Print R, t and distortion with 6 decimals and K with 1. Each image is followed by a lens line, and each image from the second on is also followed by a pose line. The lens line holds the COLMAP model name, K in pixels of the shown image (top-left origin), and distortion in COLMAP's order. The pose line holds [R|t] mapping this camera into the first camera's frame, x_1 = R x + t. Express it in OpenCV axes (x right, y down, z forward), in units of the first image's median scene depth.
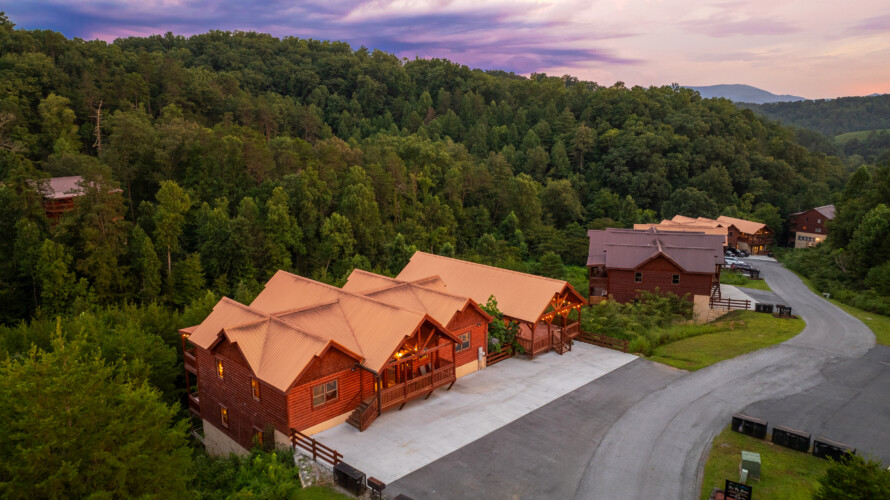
lens RADIAL K [[632.5, 0, 445.0], [0, 632.5, 248.9], [0, 0, 1]] dist [-0.014831, 0.007855]
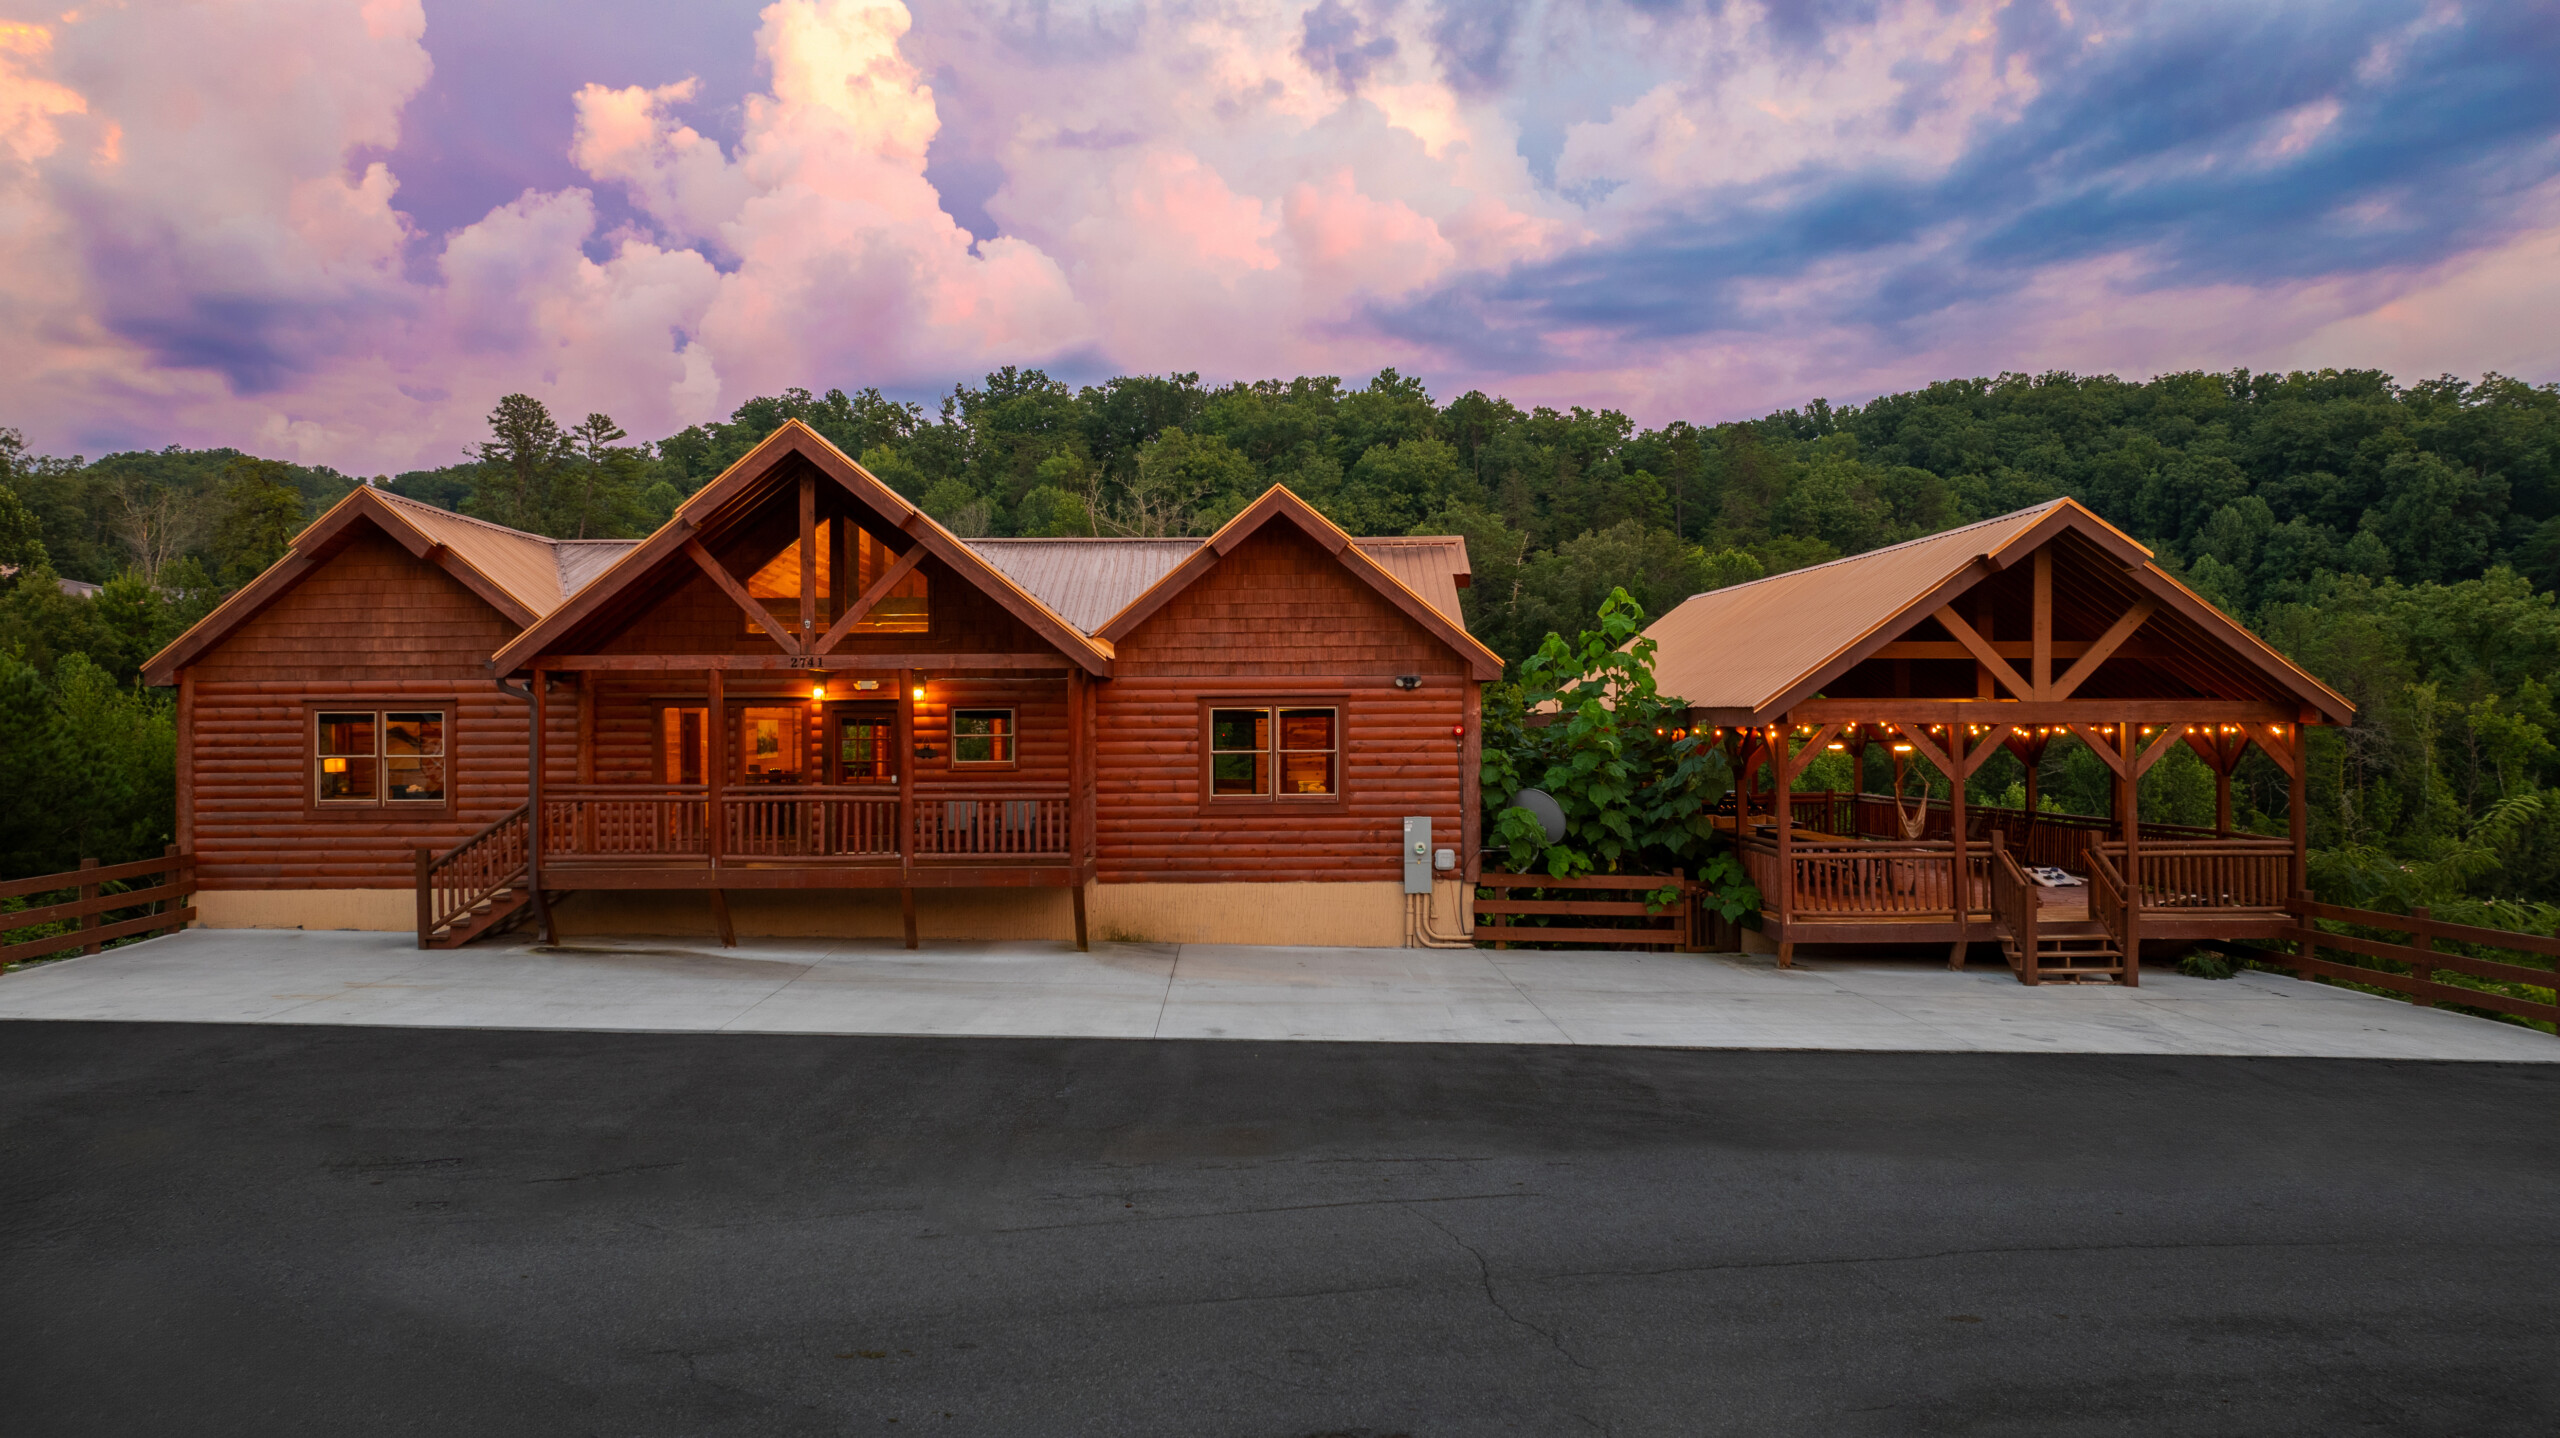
lens RADIAL K [[1819.2, 0, 1276.2], [0, 1819.2, 724.7], [0, 0, 1]] dist [-0.014831, 0.007855]
pose [[0.729509, 0.005304, -0.683950, 0.058520], [-0.136972, 0.980846, -0.138489, 0.031399], [0.670116, 0.194711, 0.716263, 0.088686]]
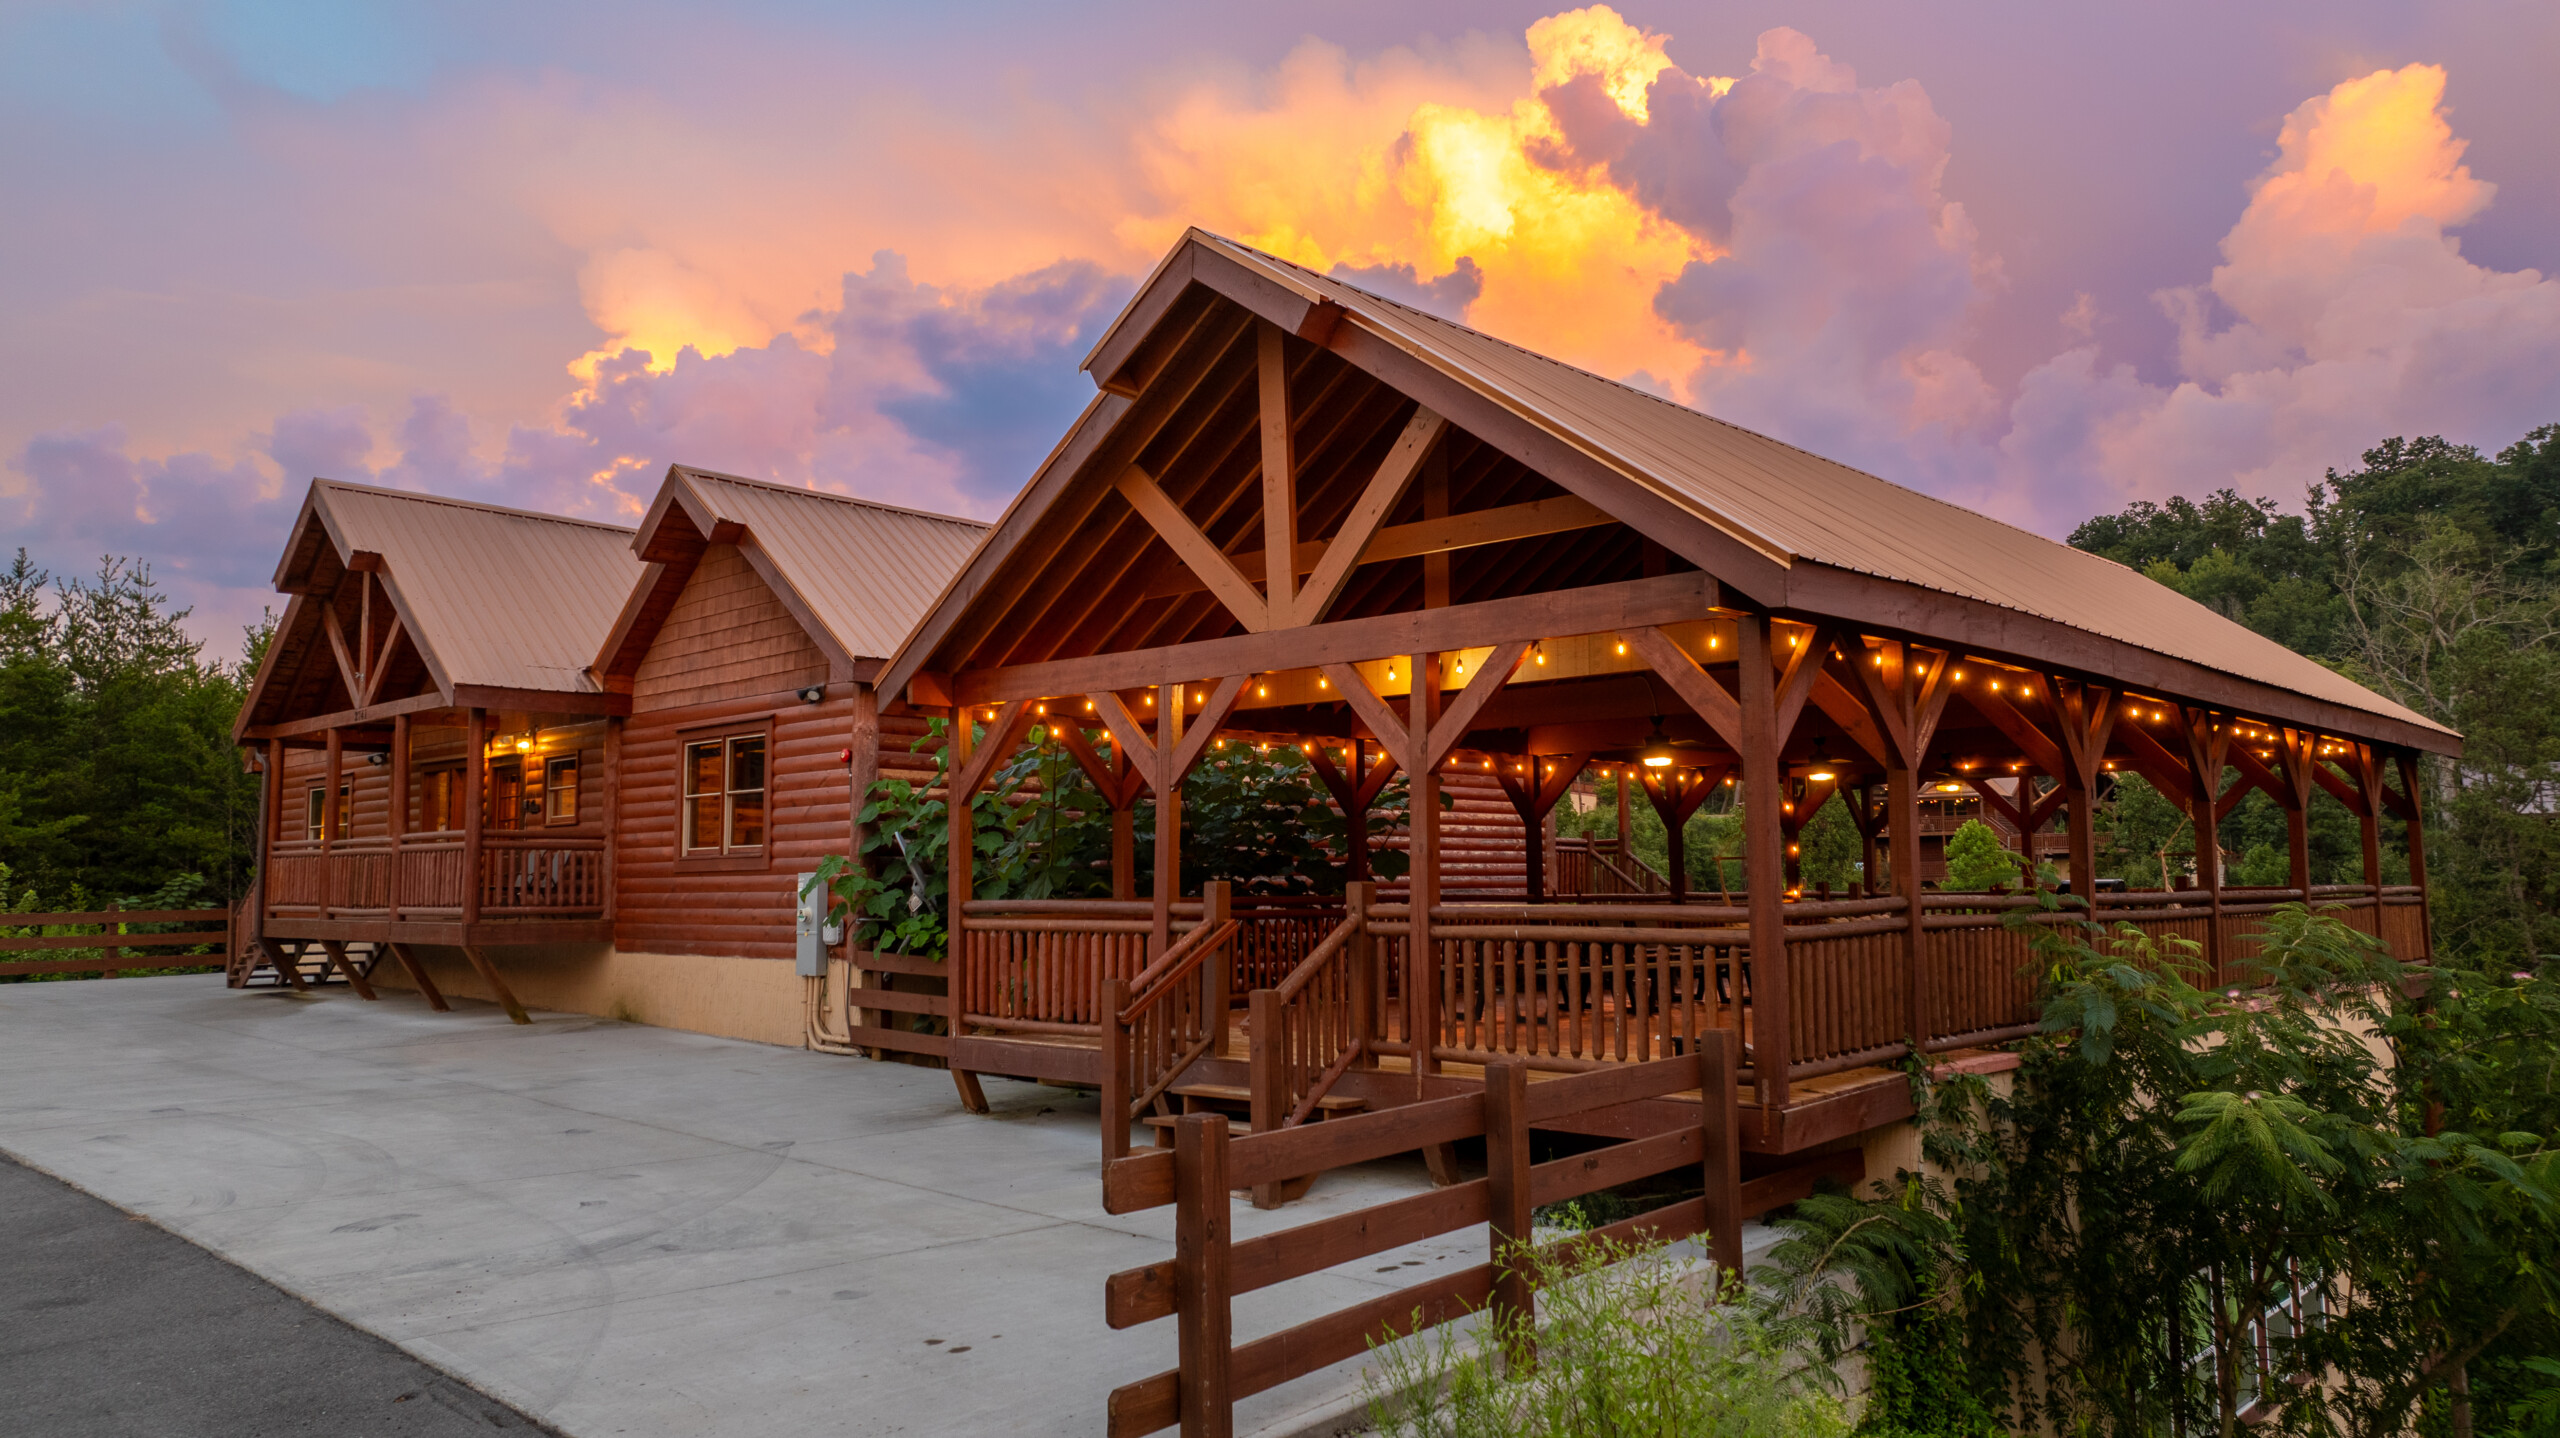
lens RADIAL K [[1819.2, 0, 1277.6], [0, 1819.2, 713.7], [0, 0, 1]] dist [-0.014831, 0.007855]
pose [[0.033503, -0.087120, -0.995634, 0.068797], [-0.191084, 0.977258, -0.091942, 0.020889], [0.981002, 0.193330, 0.016094, 0.164066]]
